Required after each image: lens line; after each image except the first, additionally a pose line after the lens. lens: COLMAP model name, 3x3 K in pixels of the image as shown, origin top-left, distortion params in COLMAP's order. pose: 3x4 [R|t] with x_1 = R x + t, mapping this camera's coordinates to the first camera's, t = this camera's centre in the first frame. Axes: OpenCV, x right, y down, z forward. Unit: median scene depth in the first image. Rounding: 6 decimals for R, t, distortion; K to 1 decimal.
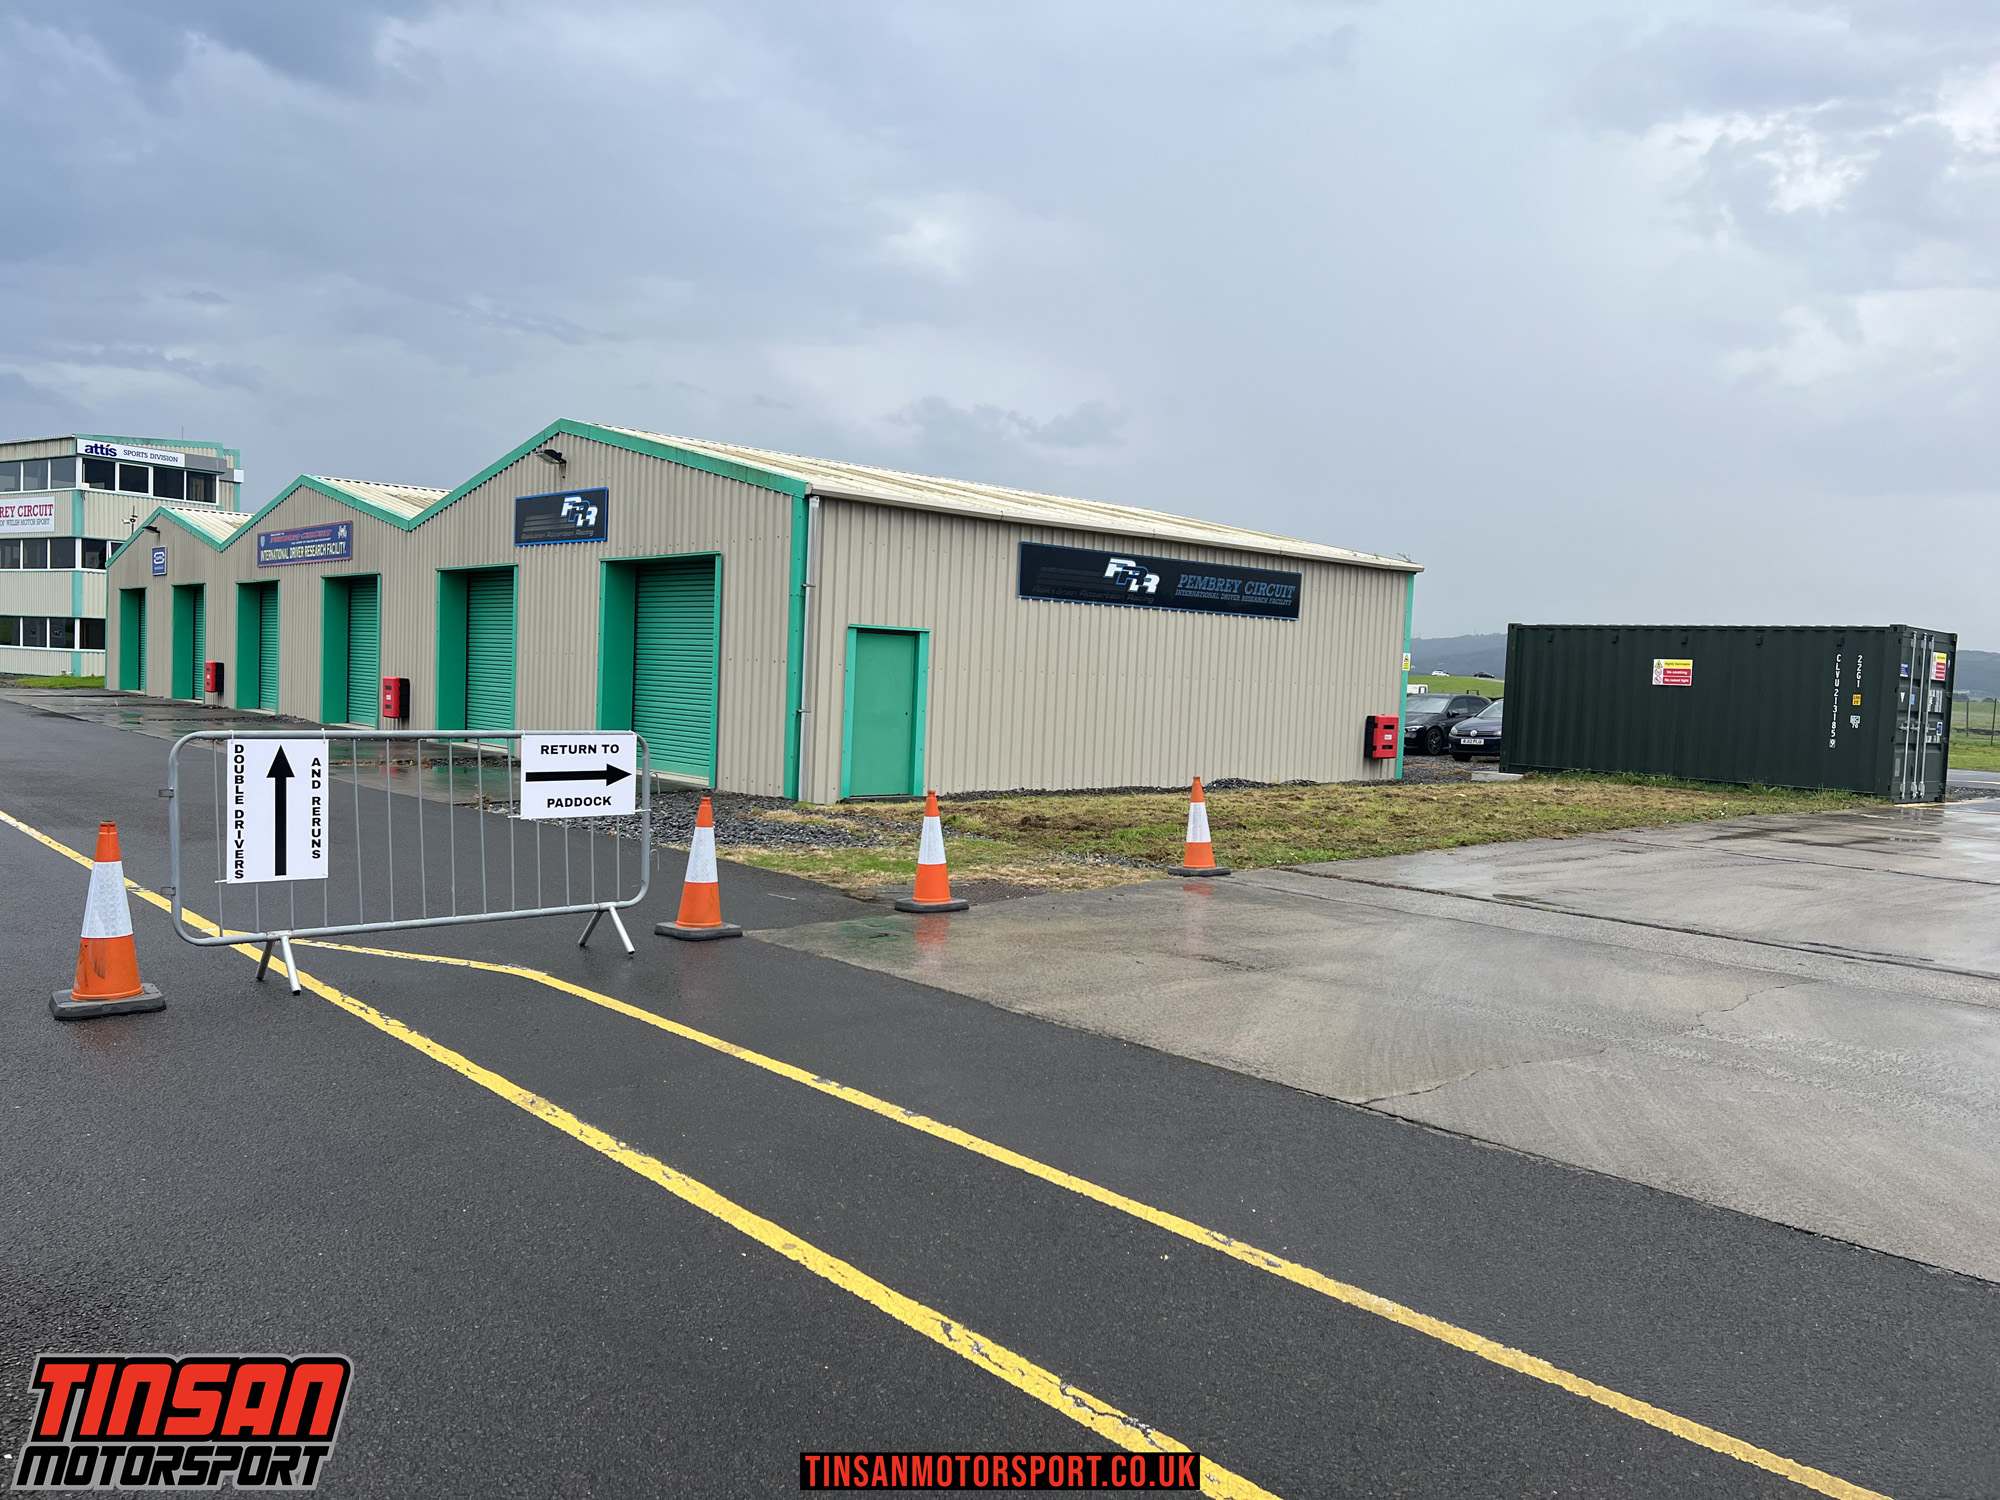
lens RADIAL K [[1495.3, 0, 995.8], [0, 1495.3, 745.8], [0, 0, 1]] dist [0.088425, -0.103479]
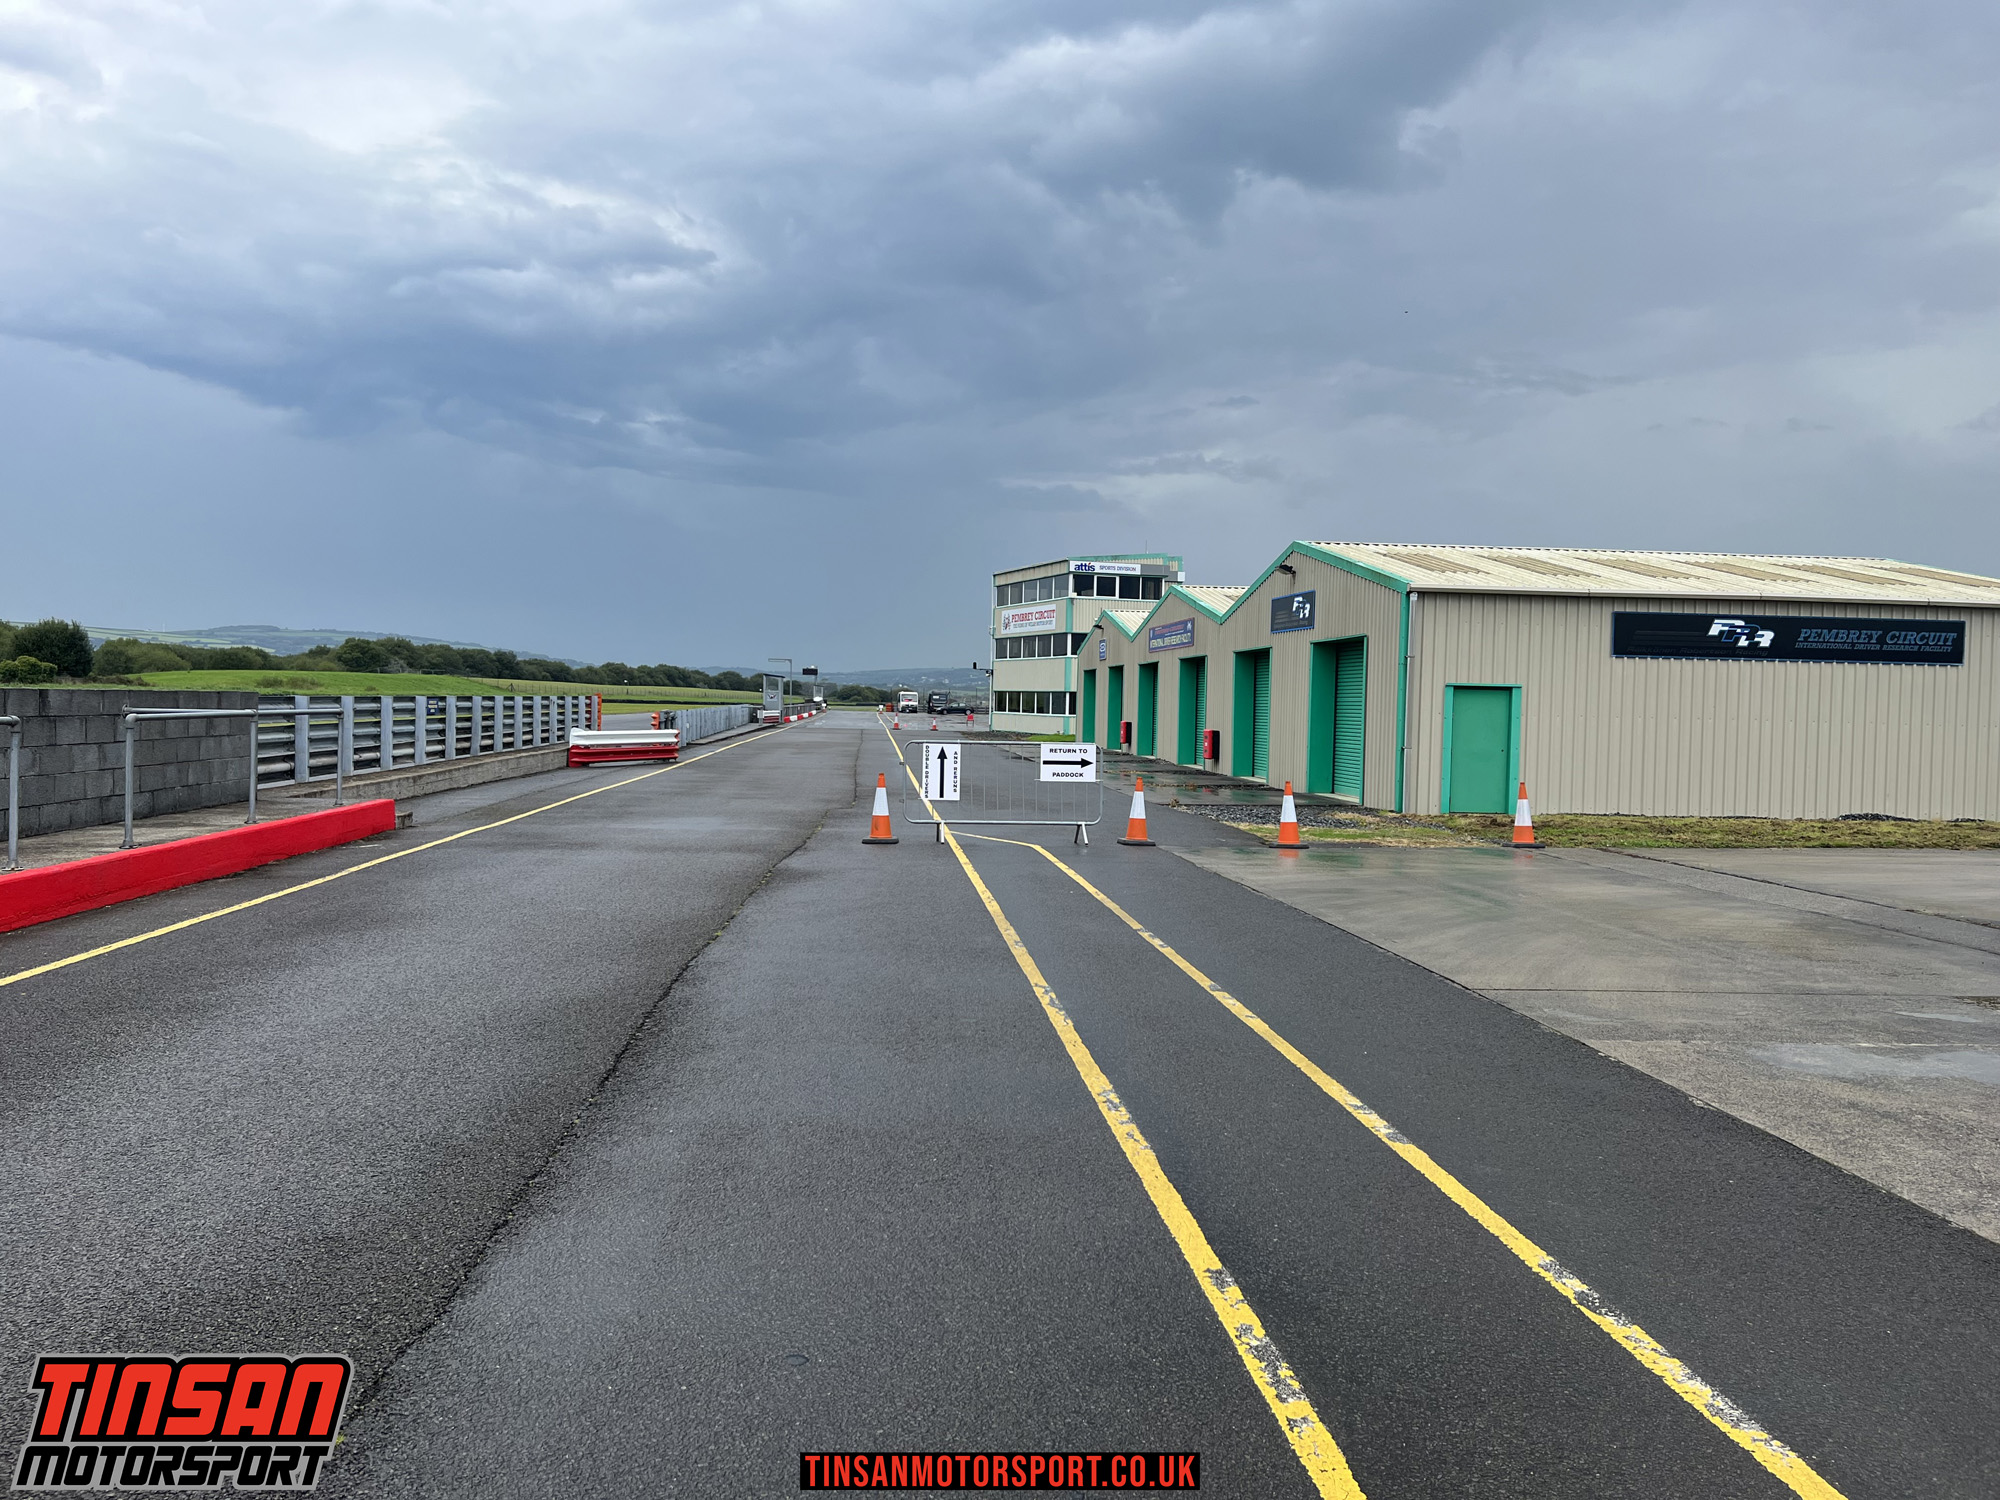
lens RADIAL K [[1495.3, 0, 995.8], [0, 1495.3, 745.8], [0, 0, 1]] dist [0.088425, -0.103479]
pose [[0.810038, -0.003554, -0.586367, 0.251812], [-0.019592, 0.999259, -0.033121, 0.018940], [0.586050, 0.038317, 0.809368, -0.228556]]
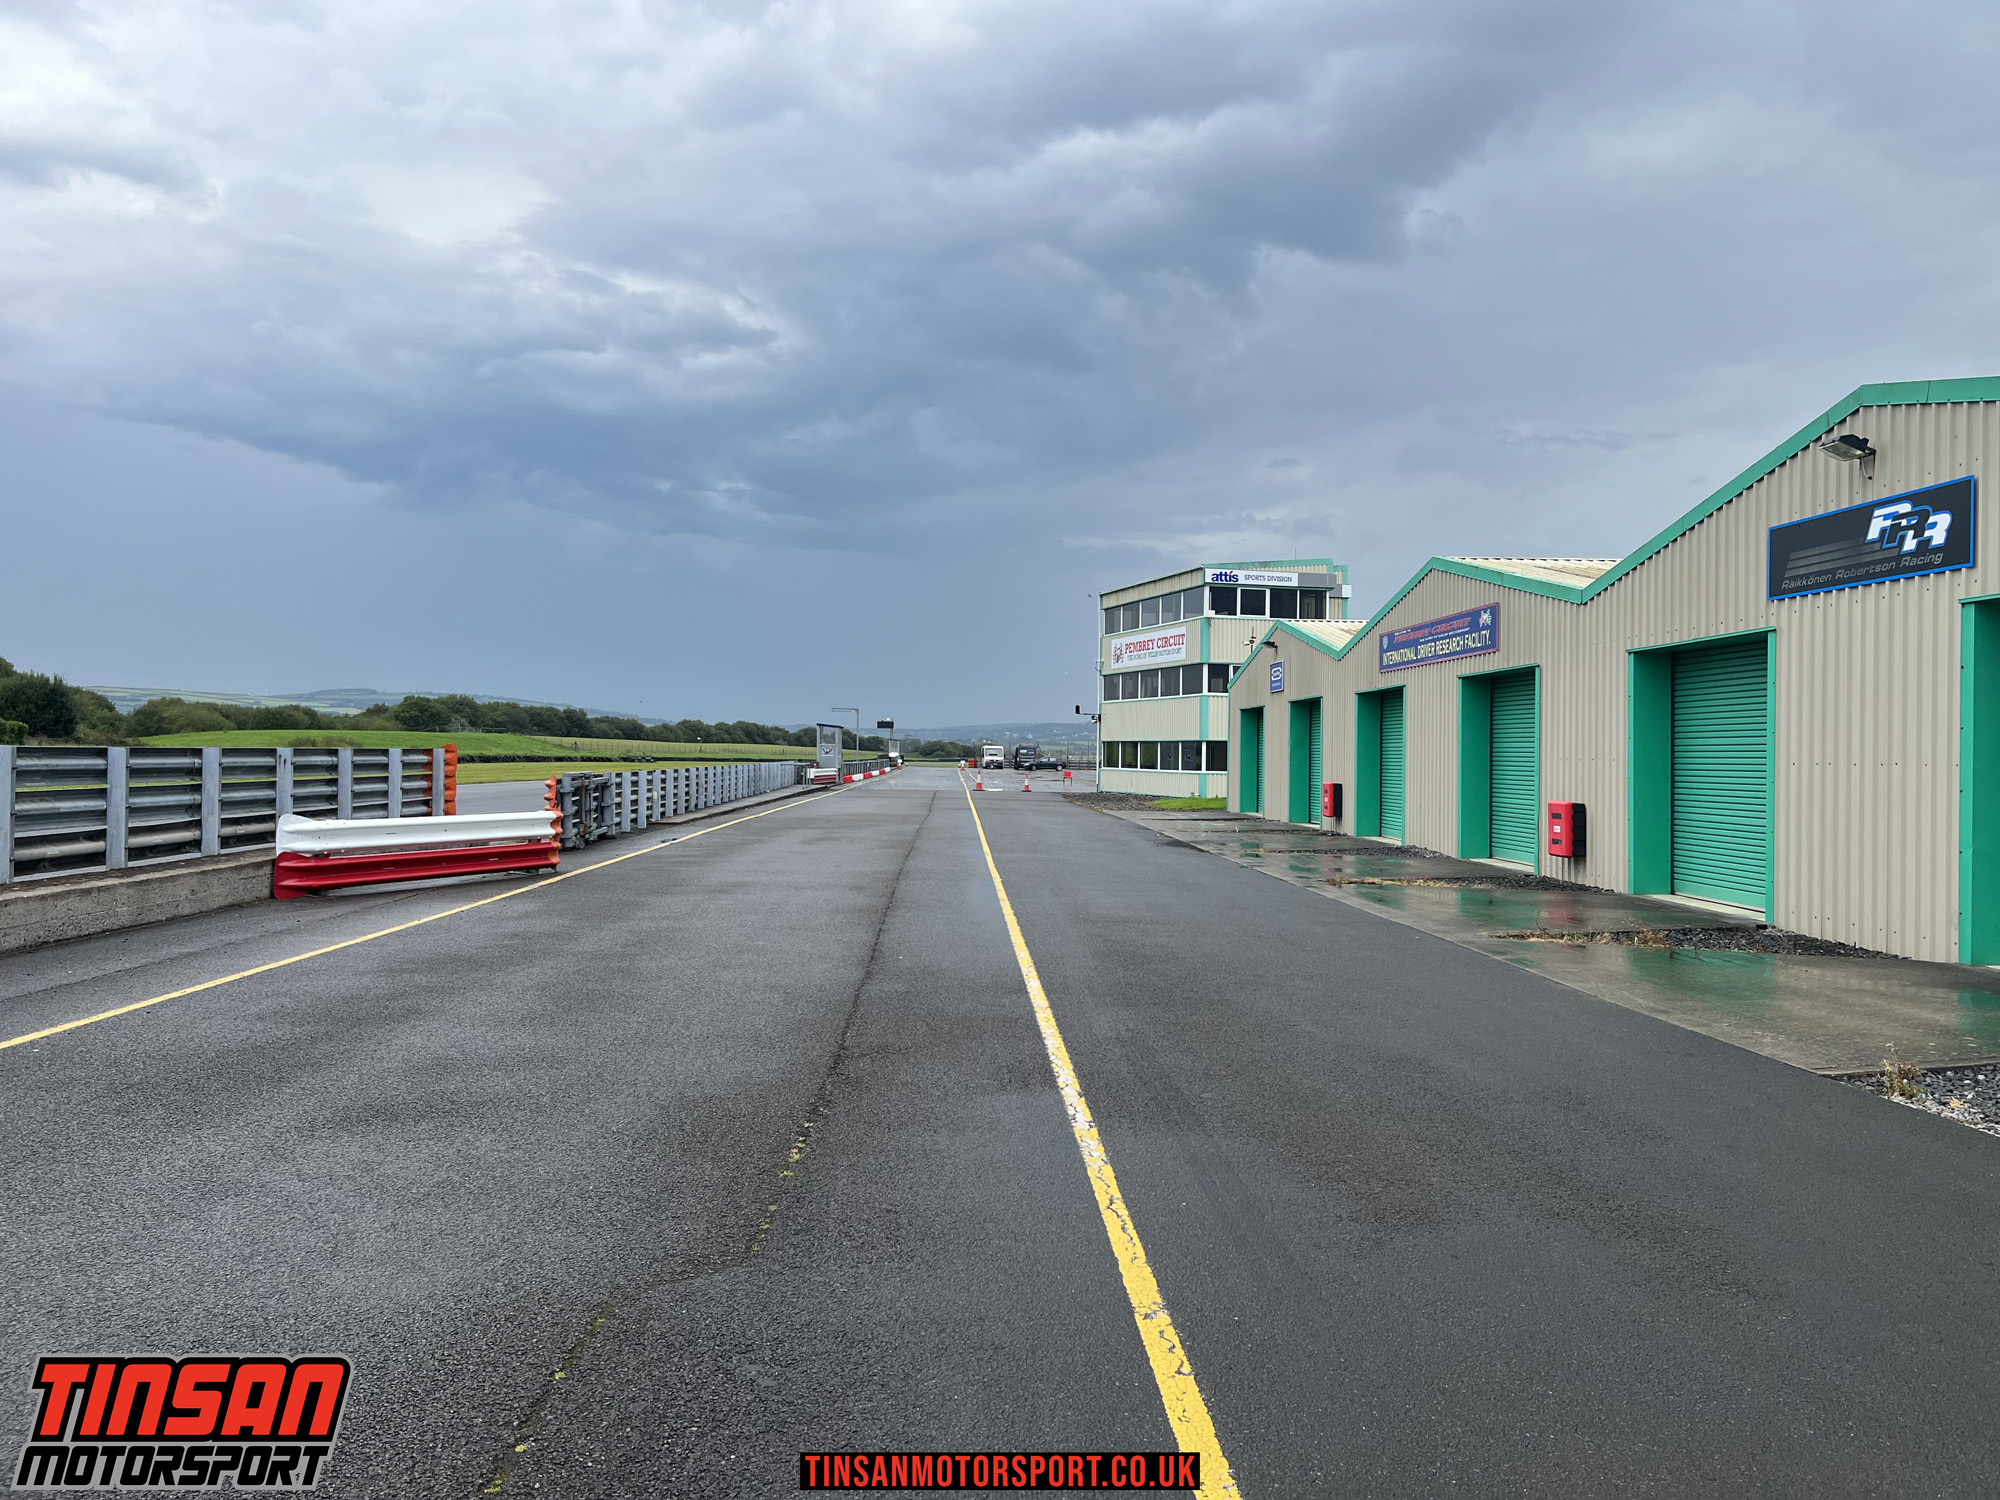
lens RADIAL K [[1495.3, 0, 995.8], [0, 1495.3, 745.8], [0, 0, 1]] dist [0.088425, -0.103479]
pose [[0.775874, -0.032098, -0.630071, -0.147761], [-0.014658, 0.997518, -0.068867, -0.017841], [0.630718, 0.062668, 0.773478, 0.254837]]
